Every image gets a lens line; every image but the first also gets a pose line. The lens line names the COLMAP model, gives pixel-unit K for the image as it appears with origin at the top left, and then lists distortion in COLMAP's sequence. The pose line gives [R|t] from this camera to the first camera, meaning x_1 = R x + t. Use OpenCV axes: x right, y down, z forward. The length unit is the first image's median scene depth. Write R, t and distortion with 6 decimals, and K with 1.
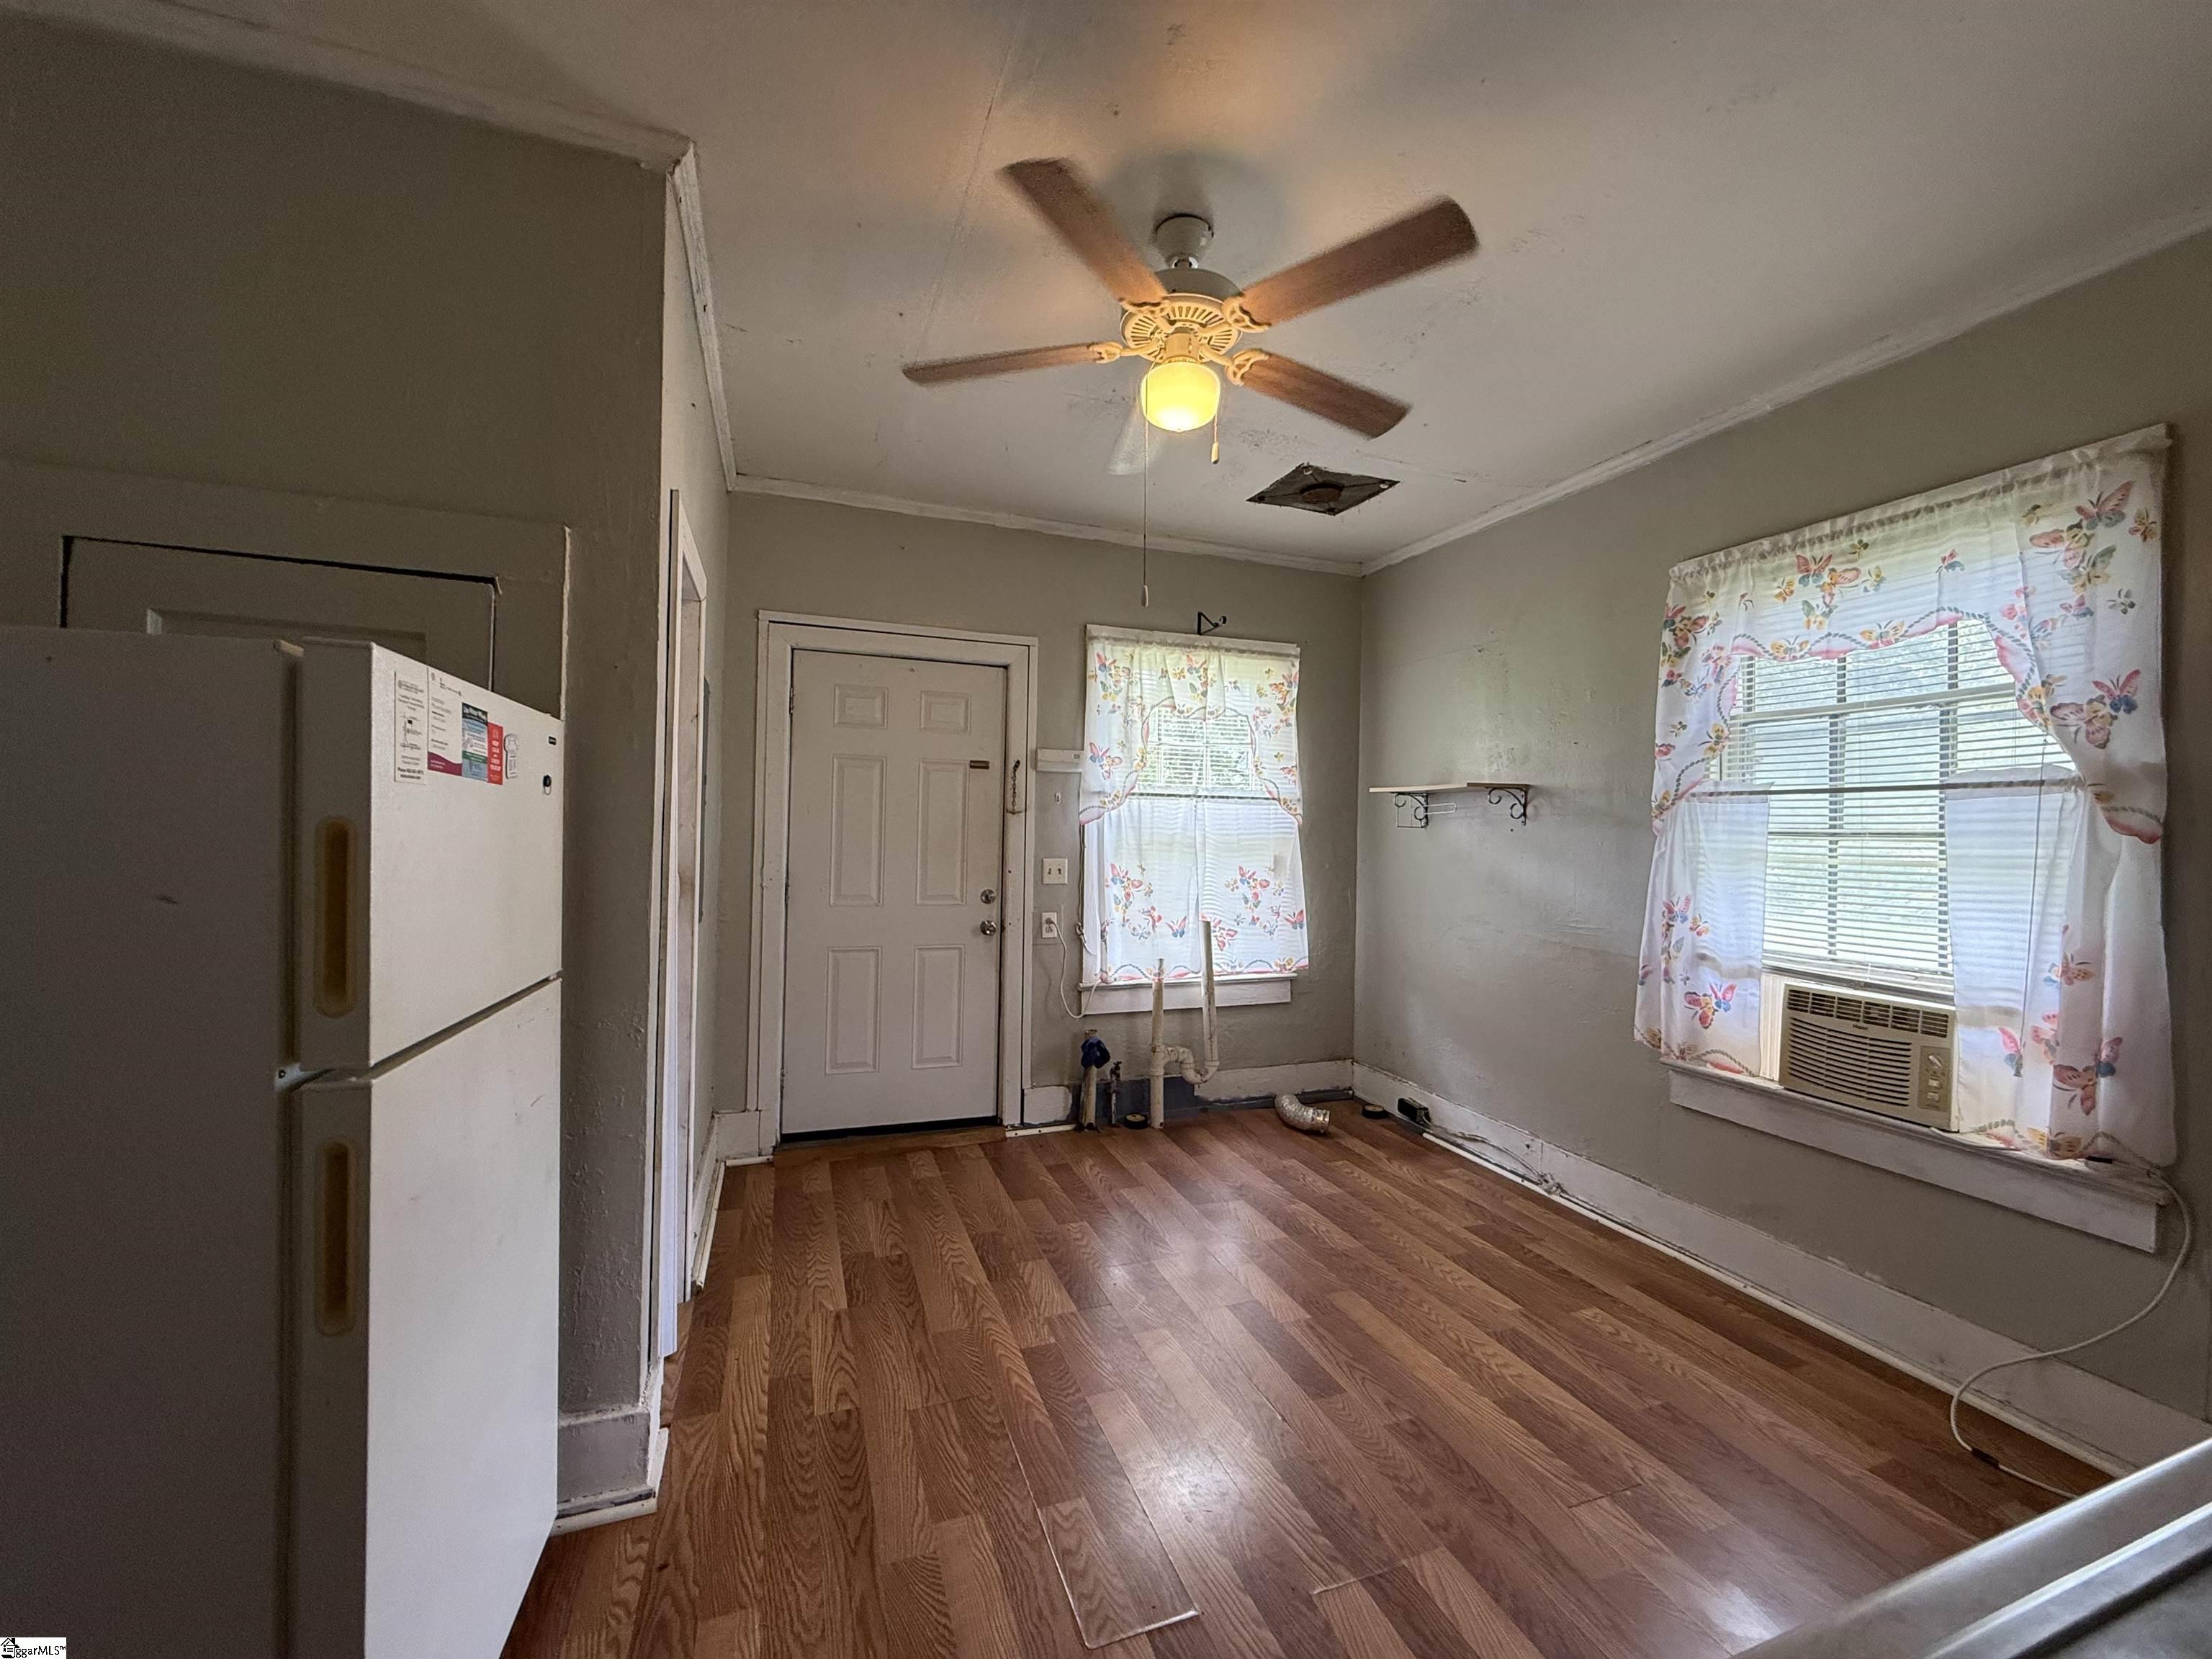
lens RADIAL K [[880.2, 0, 1100.7], [0, 880.2, 830.0], [0, 0, 1]] dist [0.000329, -0.000129]
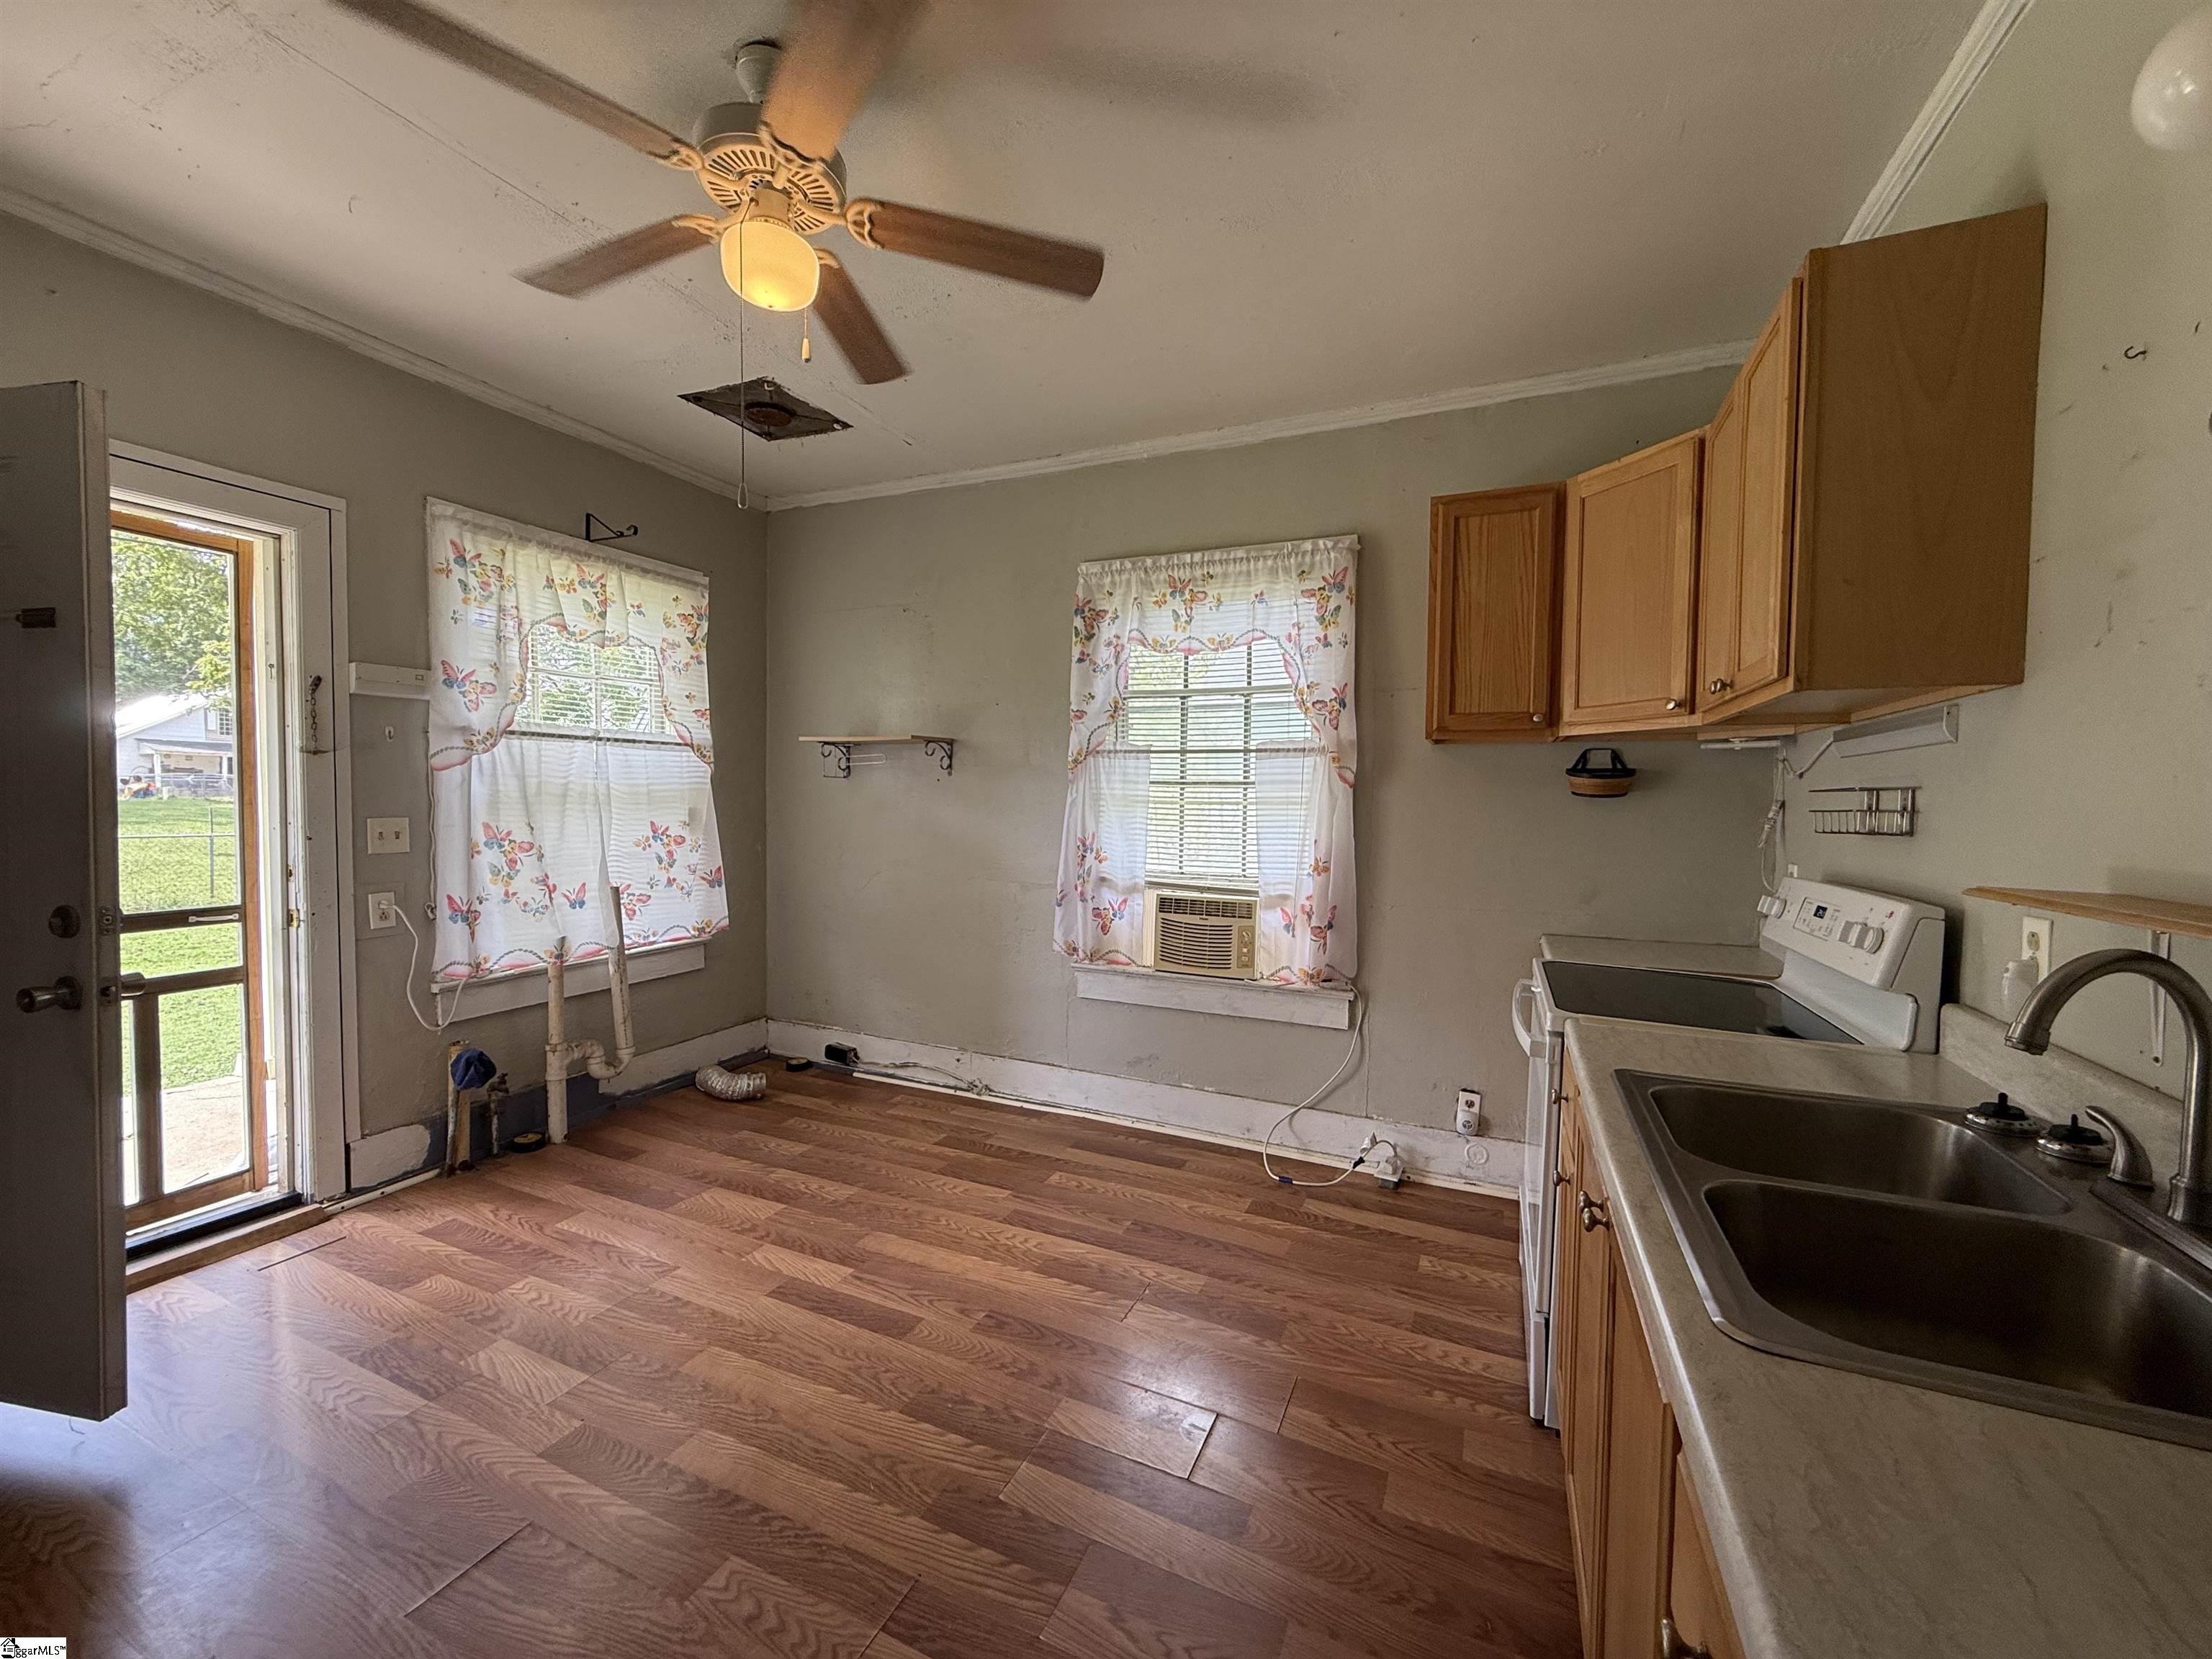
lens RADIAL K [[880.2, 0, 1100.7], [0, 880.2, 830.0], [0, 0, 1]] dist [0.000329, -0.000129]
pose [[0.701551, -0.036576, 0.711680, -0.178420], [-0.001812, 0.998587, 0.053106, 0.003564], [-0.712617, -0.038546, 0.700494, 0.087931]]
